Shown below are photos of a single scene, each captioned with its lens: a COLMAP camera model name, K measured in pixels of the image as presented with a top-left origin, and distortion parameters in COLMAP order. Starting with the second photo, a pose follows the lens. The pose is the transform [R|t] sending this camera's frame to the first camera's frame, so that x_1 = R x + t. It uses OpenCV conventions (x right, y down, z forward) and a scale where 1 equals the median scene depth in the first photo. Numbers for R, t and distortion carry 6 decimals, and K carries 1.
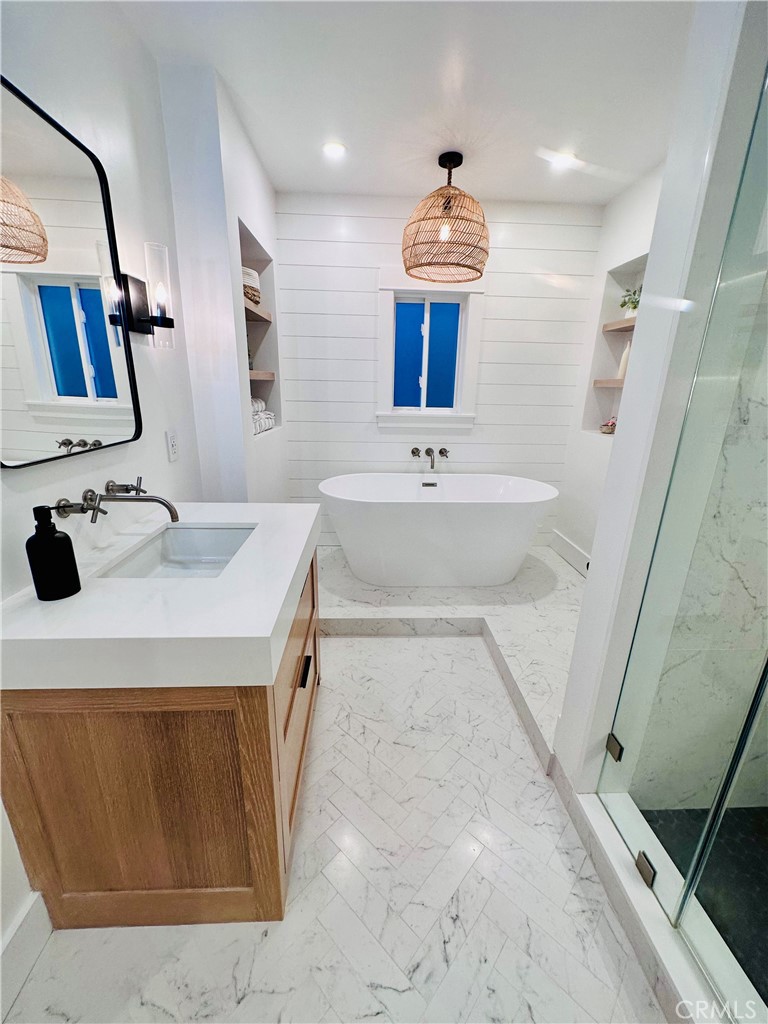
lens RADIAL K [[404.8, 0, 384.0], [0, 404.8, 512.0], [0, 0, 1]] dist [-0.000061, 0.000420]
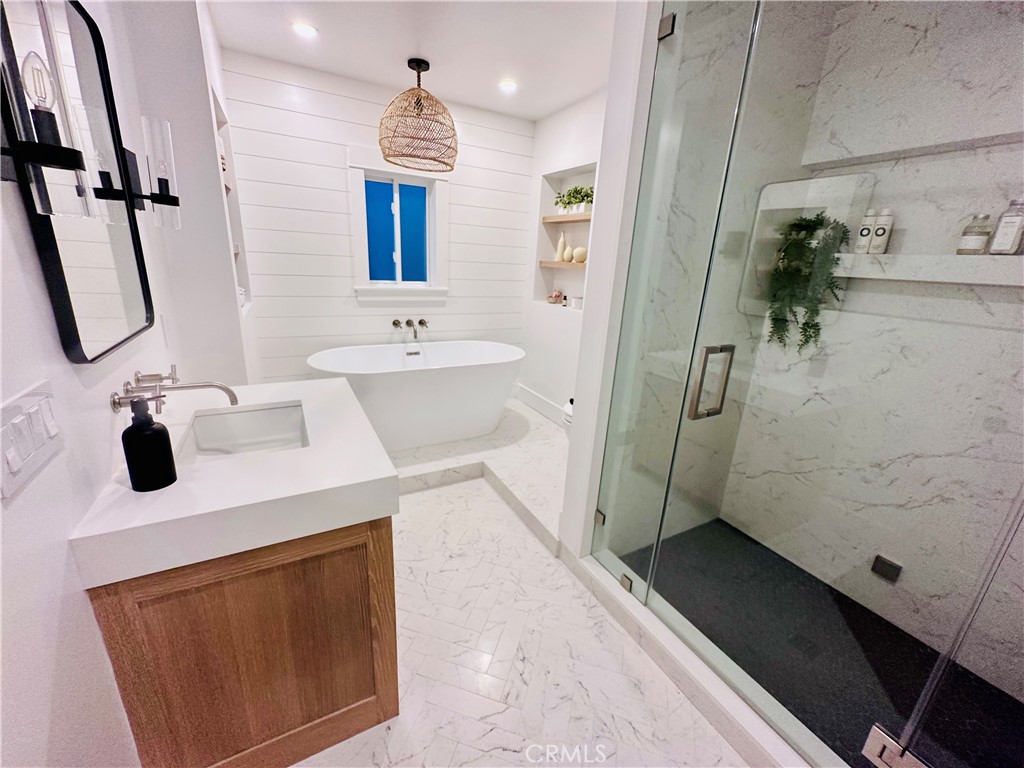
lens RADIAL K [[404.8, 0, 512.0], [0, 404.8, 384.0], [0, 0, 1]] dist [-0.000061, 0.000420]
pose [[0.900194, -0.102073, 0.423358, -0.157044], [0.096482, 0.994730, 0.034682, 0.001655], [-0.424667, 0.009625, 0.905298, -0.115164]]
